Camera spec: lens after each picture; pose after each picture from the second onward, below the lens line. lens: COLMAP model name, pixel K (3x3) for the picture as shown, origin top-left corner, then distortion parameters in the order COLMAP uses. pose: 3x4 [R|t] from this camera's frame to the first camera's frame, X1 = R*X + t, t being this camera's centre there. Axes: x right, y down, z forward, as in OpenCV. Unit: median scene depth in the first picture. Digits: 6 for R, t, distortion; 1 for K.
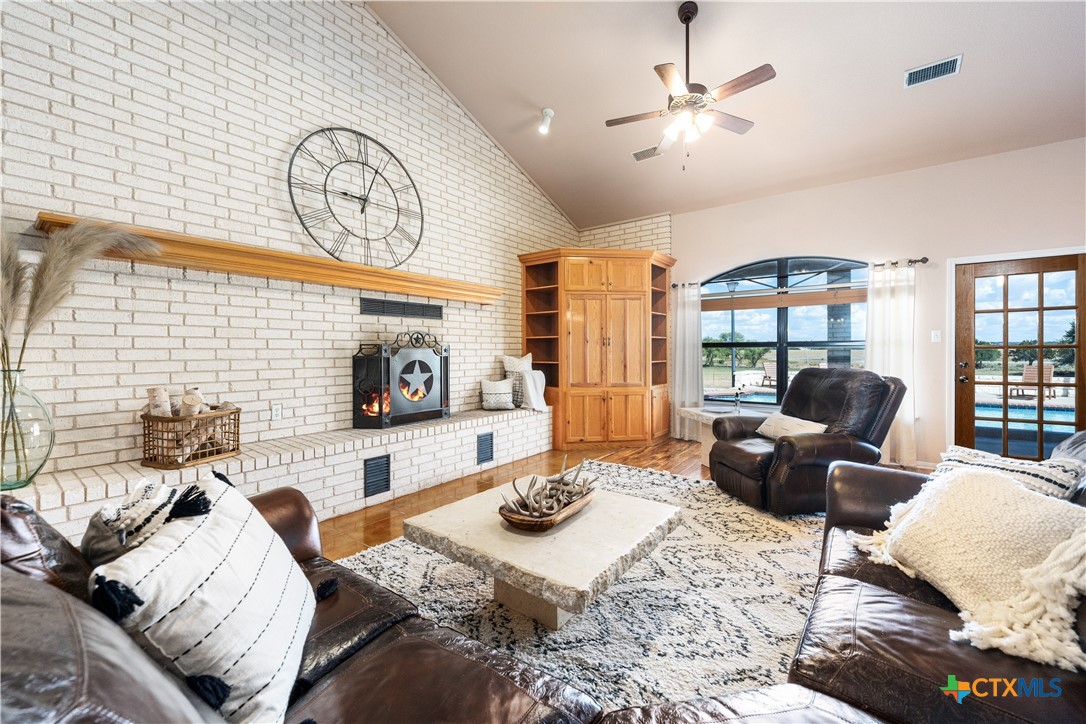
lens RADIAL K [[430.3, 0, 543.6], [0, 430.3, 353.8], [0, 0, 1]] dist [0.000004, 0.000046]
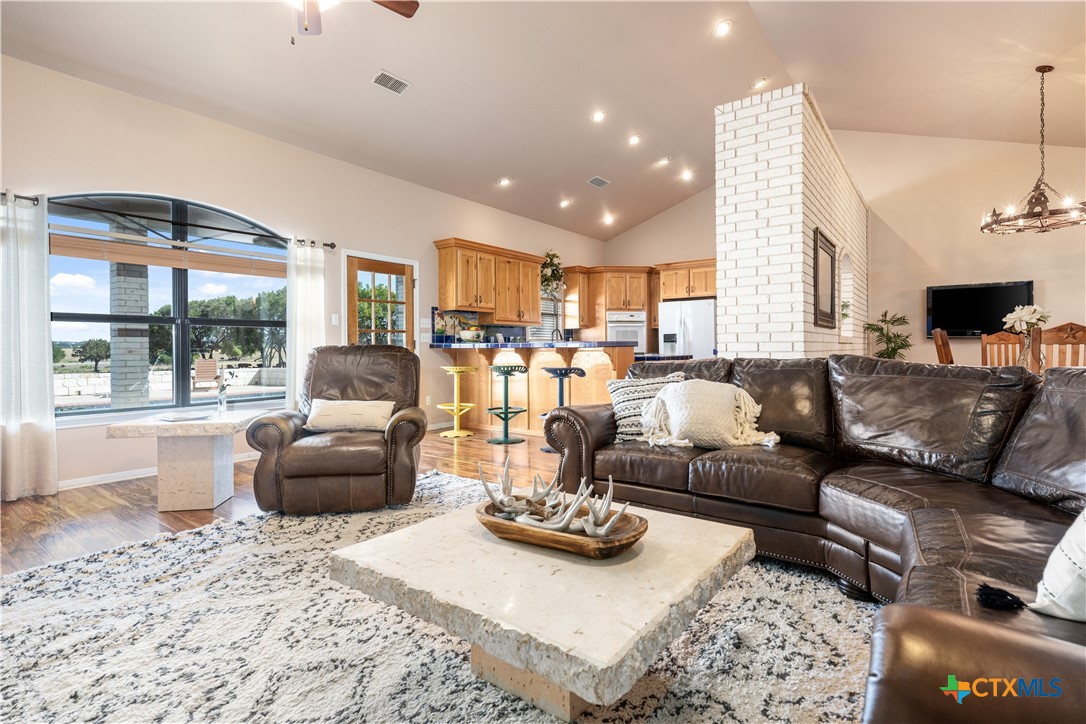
lens RADIAL K [[529.6, 0, 537.9], [0, 529.6, 347.2], [0, 0, 1]] dist [-0.001364, 0.000054]
pose [[0.008051, 0.003901, 0.999960, -0.400496], [0.012142, 0.999918, -0.003998, 0.040409], [-0.999894, 0.012174, 0.008003, 0.509017]]
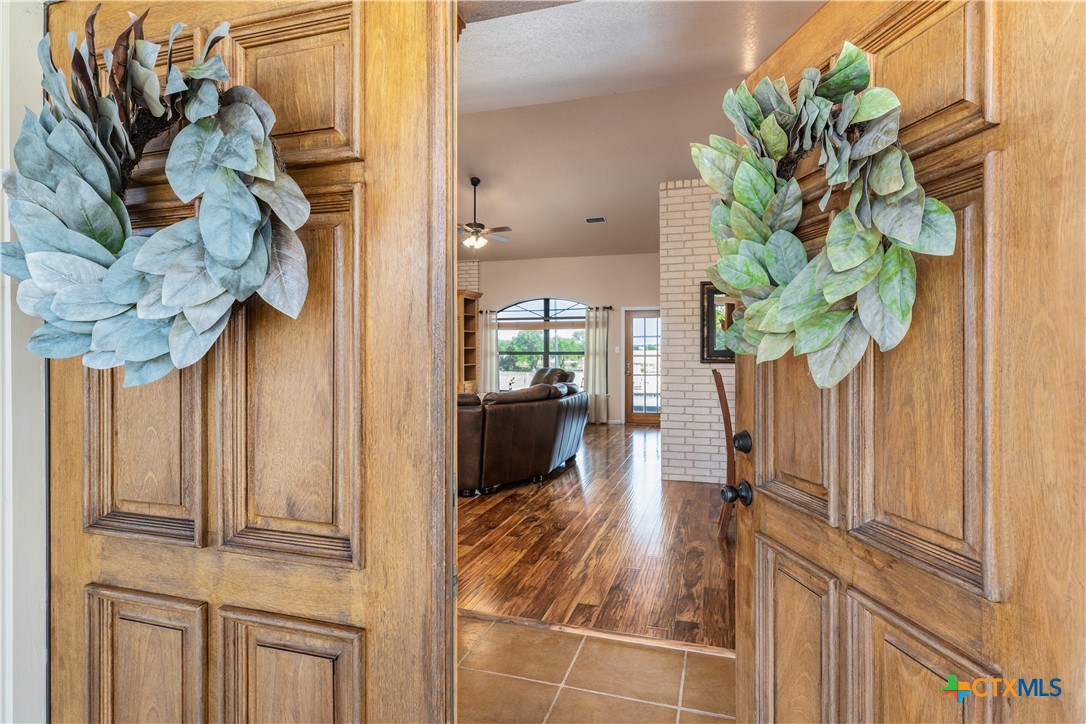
lens RADIAL K [[564.1, 0, 543.4], [0, 564.1, 358.8], [0, 0, 1]] dist [0.000180, 0.000007]
pose [[0.942546, 0.006267, 0.334017, -0.175708], [-0.005163, 0.999978, -0.004195, 0.007676], [-0.334036, 0.002229, 0.942558, -1.172468]]
